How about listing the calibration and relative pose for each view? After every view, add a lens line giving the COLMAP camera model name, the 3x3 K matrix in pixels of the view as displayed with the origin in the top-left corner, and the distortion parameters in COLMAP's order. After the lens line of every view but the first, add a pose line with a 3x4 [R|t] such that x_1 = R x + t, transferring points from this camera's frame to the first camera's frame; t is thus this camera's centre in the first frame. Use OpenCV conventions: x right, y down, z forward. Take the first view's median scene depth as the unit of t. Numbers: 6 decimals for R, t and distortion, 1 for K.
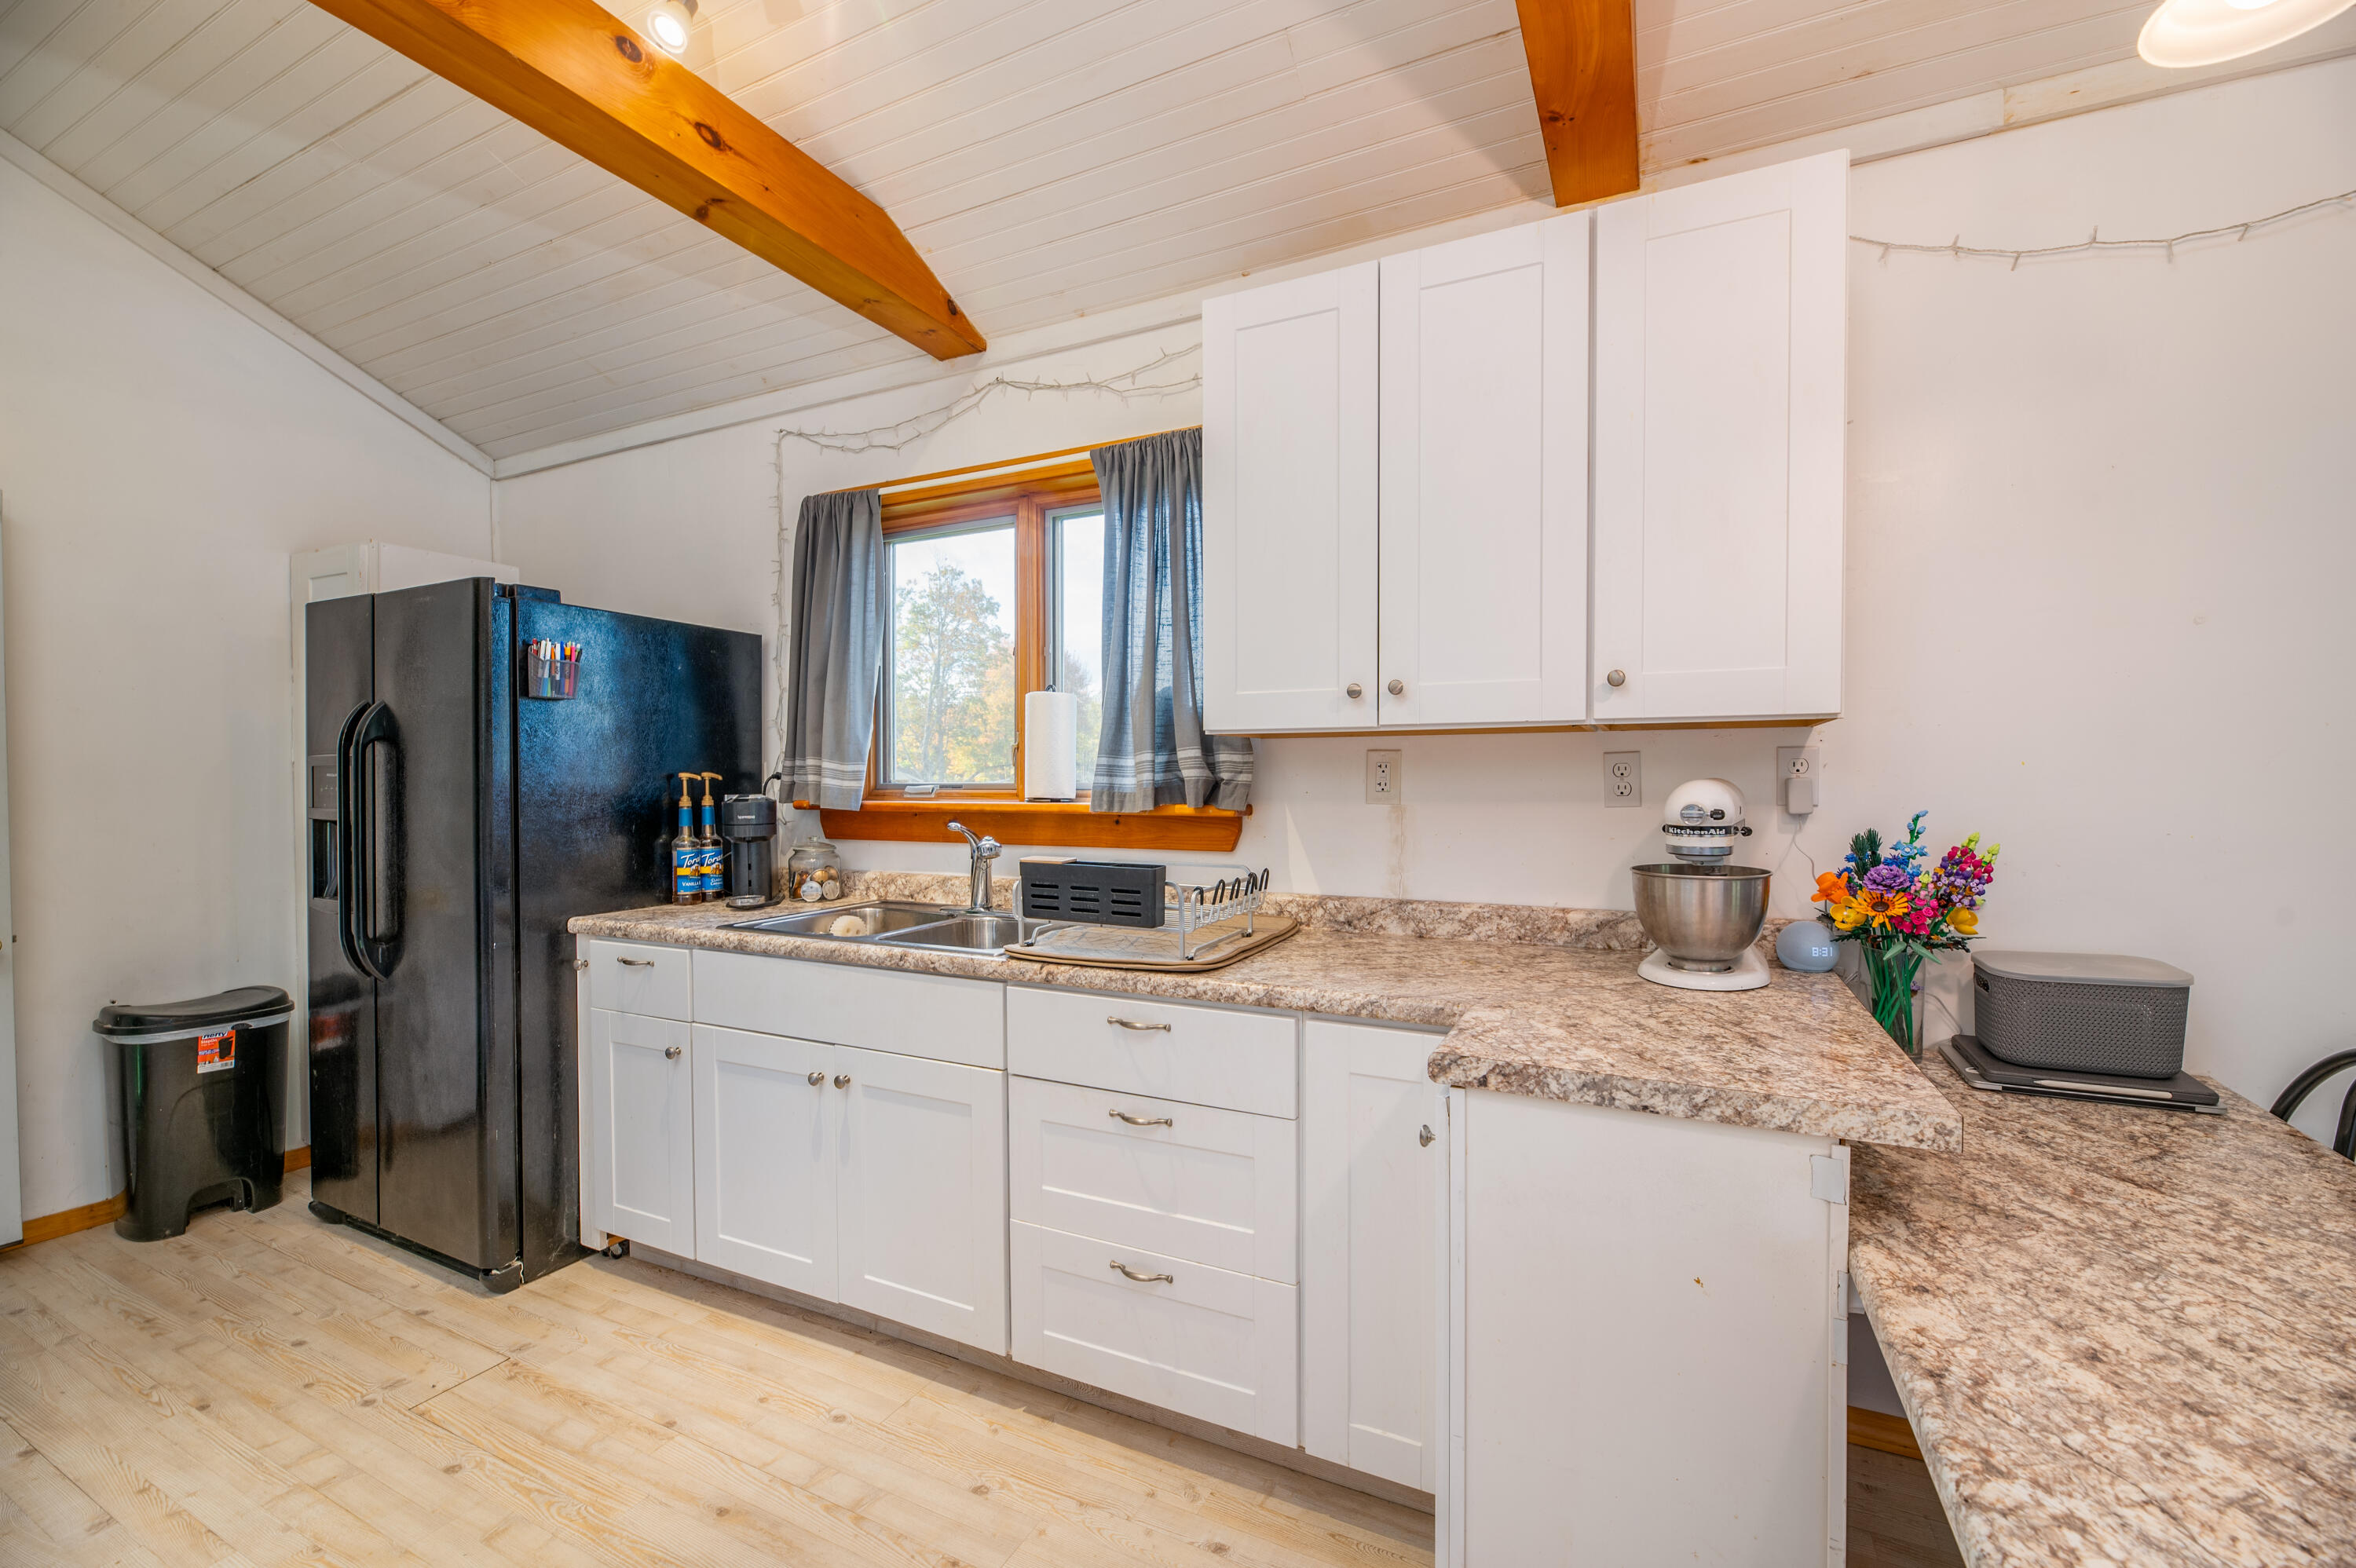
lens RADIAL K [[957.7, 0, 1187.3], [0, 957.7, 796.3], [0, 0, 1]] dist [-0.008400, -0.000081]
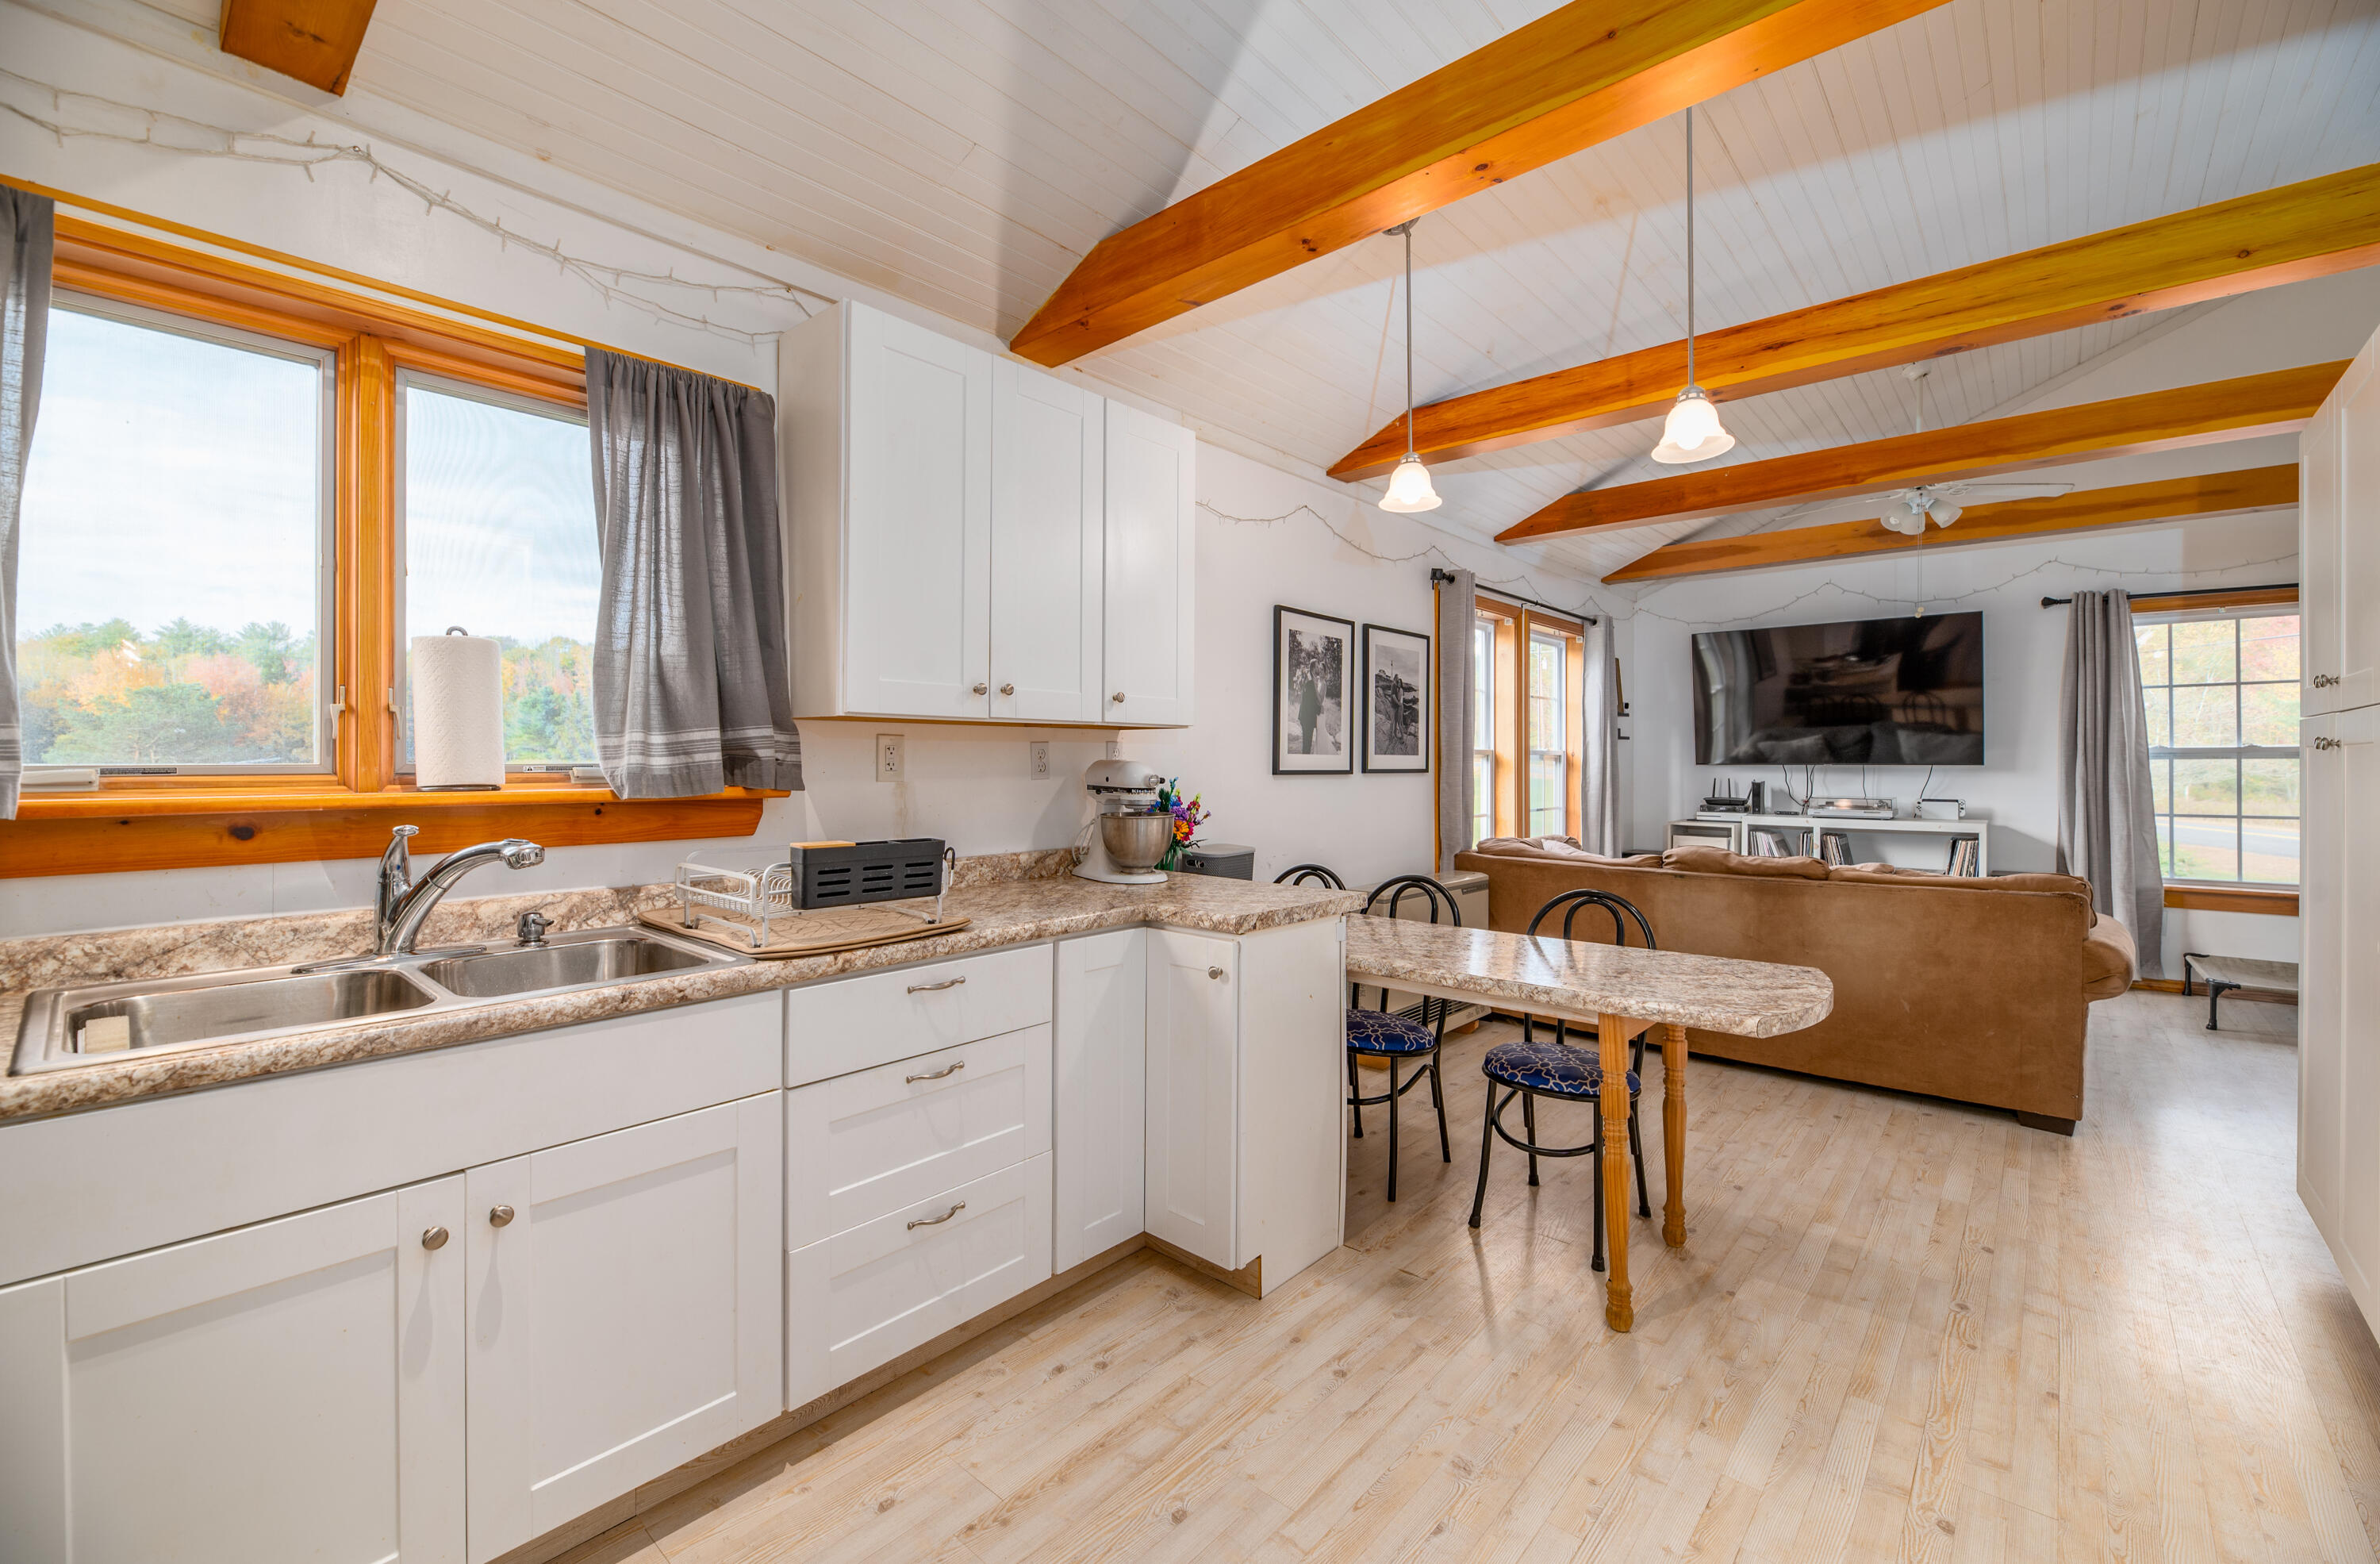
lens RADIAL K [[969.5, 0, 1199.2], [0, 969.5, 763.5], [0, 0, 1]] dist [-0.015020, -0.000109]
pose [[0.266867, -0.000164, 0.963733, -0.978480], [0.017079, 0.999844, -0.004559, -0.002236], [-0.963582, 0.017676, 0.266828, 0.398610]]
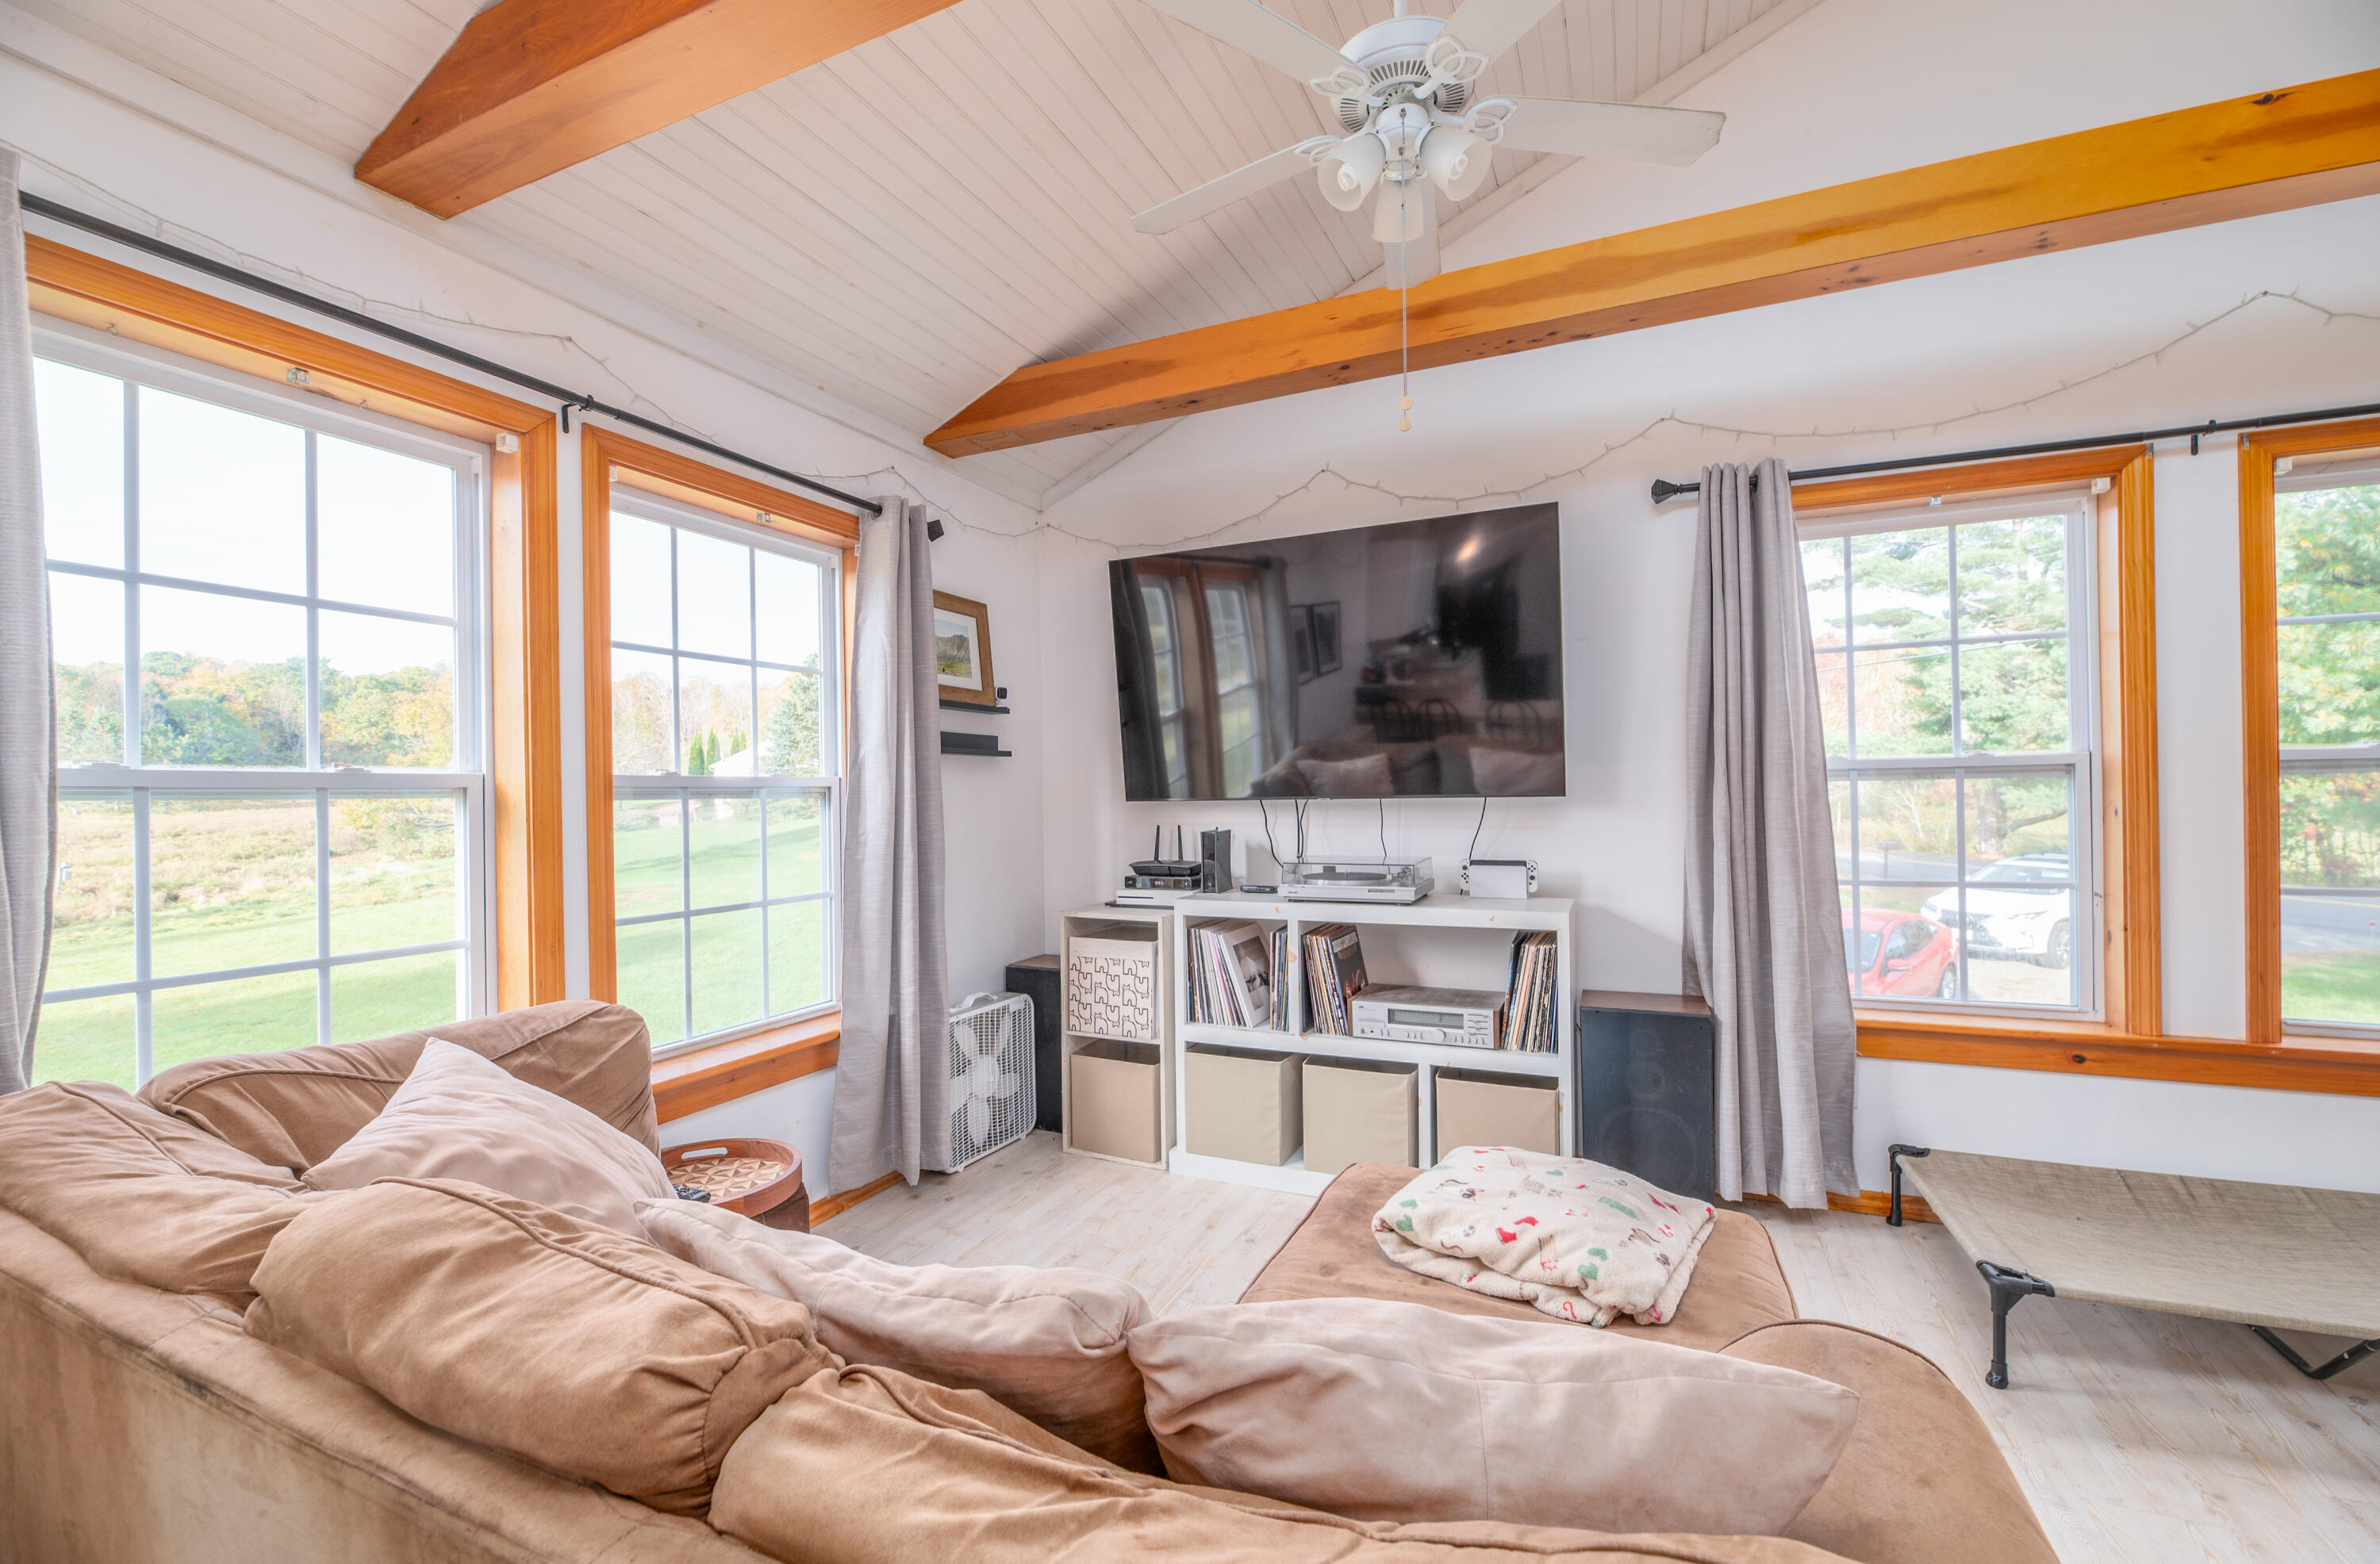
lens RADIAL K [[1000.6, 0, 1196.2], [0, 1000.6, 791.3], [0, 0, 1]] dist [-0.000989, -0.000205]
pose [[-0.022106, 0.007592, 0.999727, -0.656374], [0.030956, 0.999497, -0.006906, 0.000689], [-0.999276, 0.030795, -0.022330, 0.243496]]
